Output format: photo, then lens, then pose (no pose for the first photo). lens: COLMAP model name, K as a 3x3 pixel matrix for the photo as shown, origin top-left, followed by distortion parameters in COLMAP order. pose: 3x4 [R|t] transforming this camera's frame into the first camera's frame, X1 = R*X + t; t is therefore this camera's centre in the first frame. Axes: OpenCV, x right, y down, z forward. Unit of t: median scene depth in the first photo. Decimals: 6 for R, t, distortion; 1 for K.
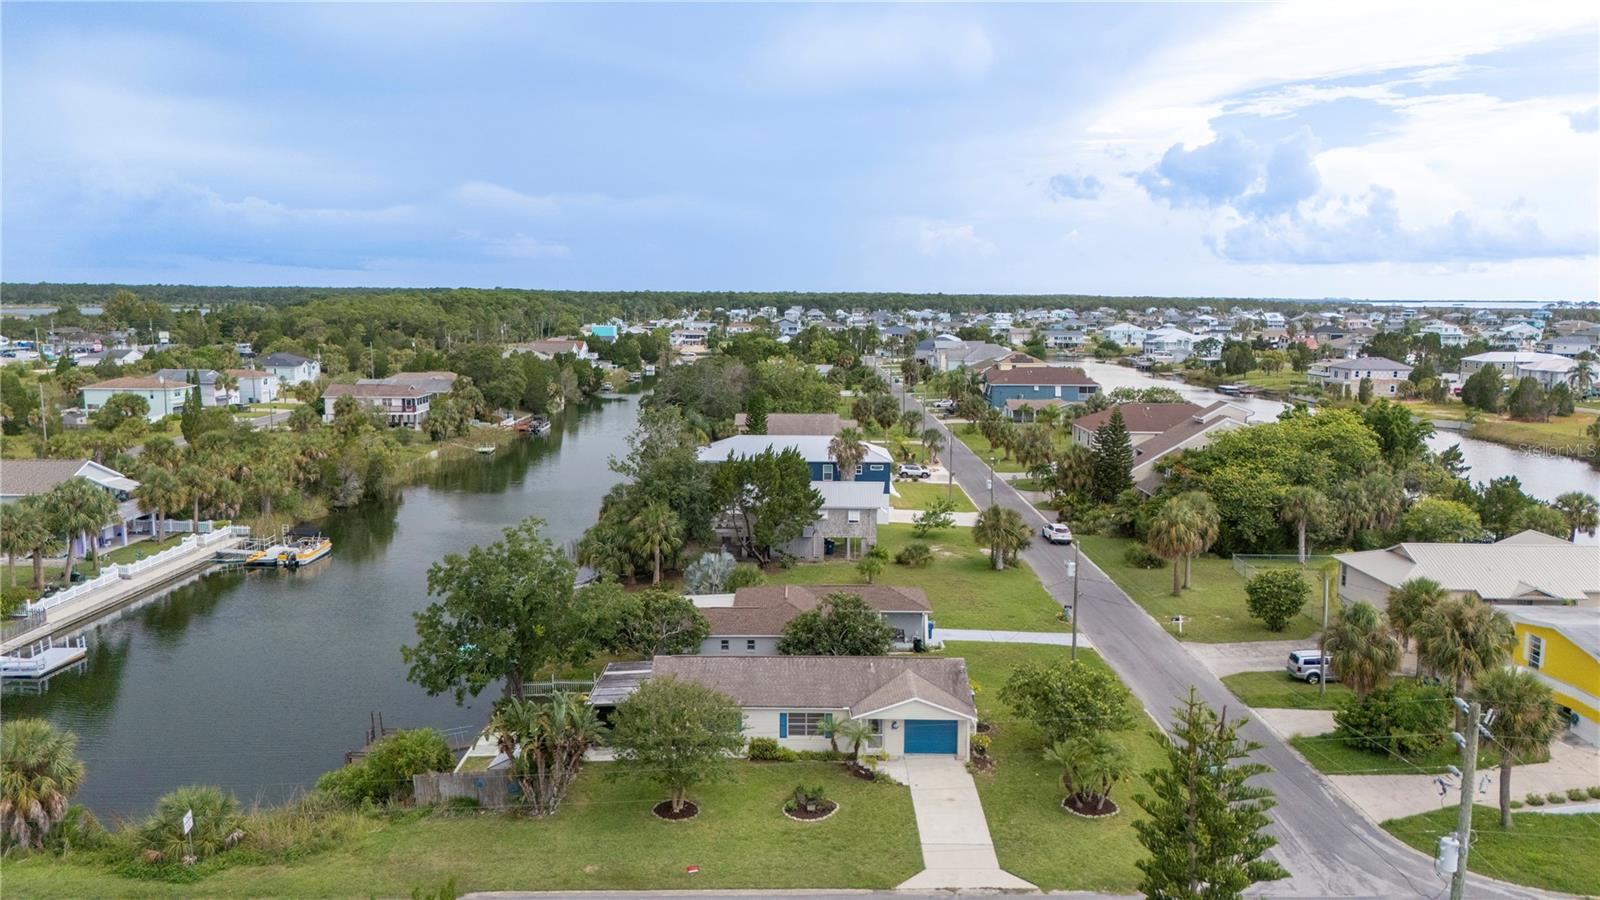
lens RADIAL K [[1171.3, 0, 801.4], [0, 1171.3, 454.9], [0, 0, 1]] dist [0.058955, -0.042268]
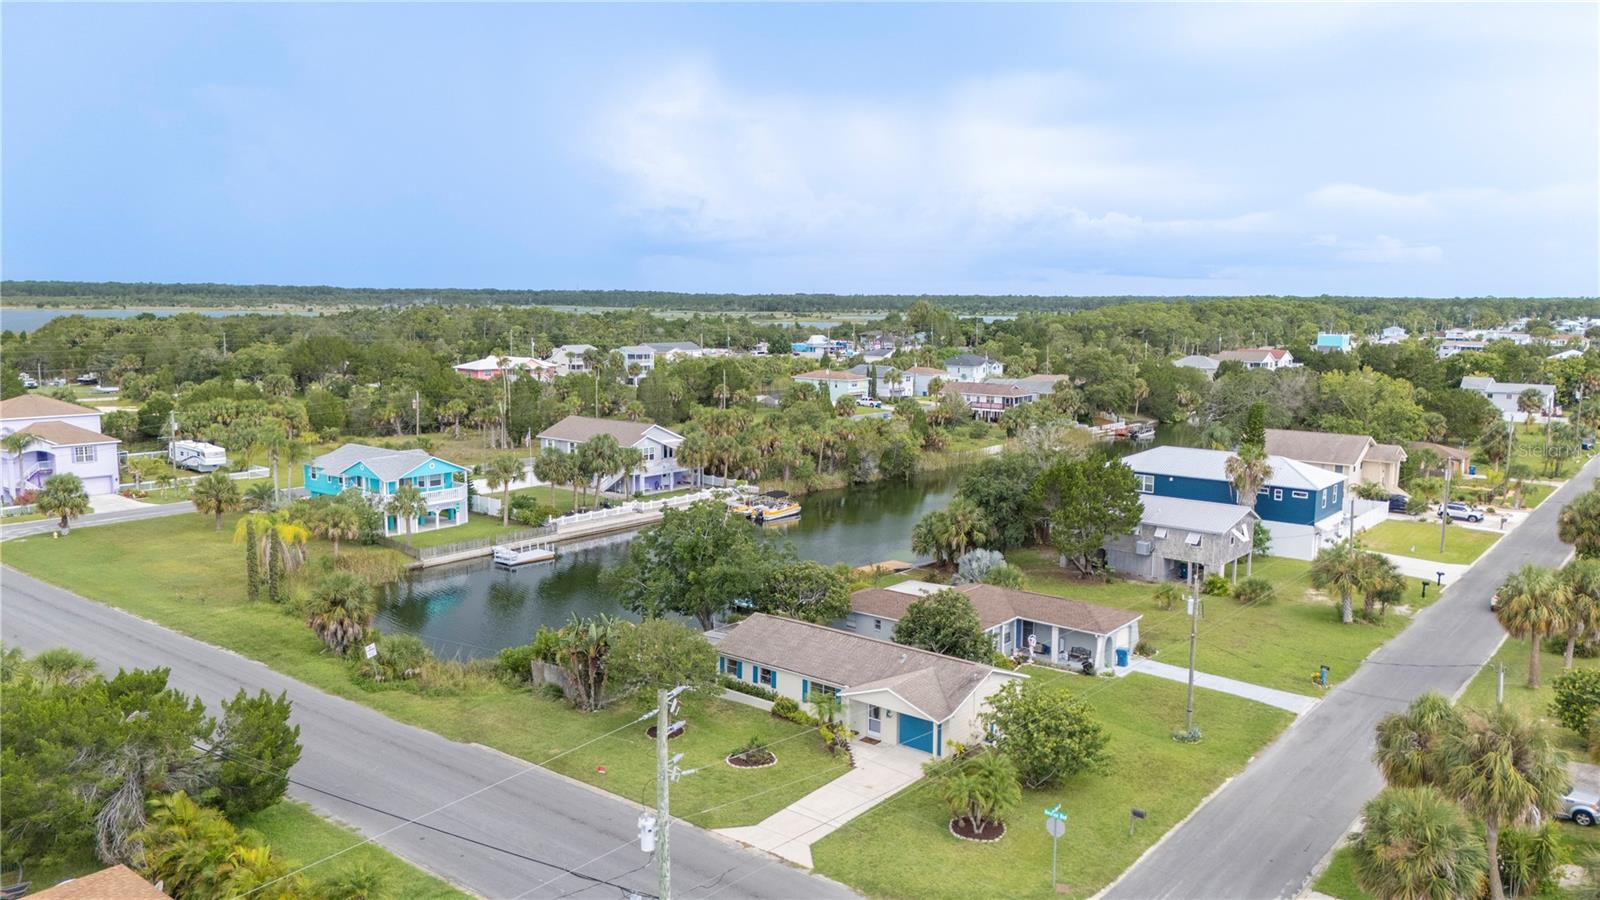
lens RADIAL K [[1171.3, 0, 796.2], [0, 1171.3, 452.5], [0, 0, 1]] dist [0.058955, -0.042268]
pose [[0.776447, 0.082958, -0.624698, 0.390361], [-0.088746, 0.995813, 0.021936, -0.007548], [0.623902, 0.038407, 0.780558, 0.086110]]
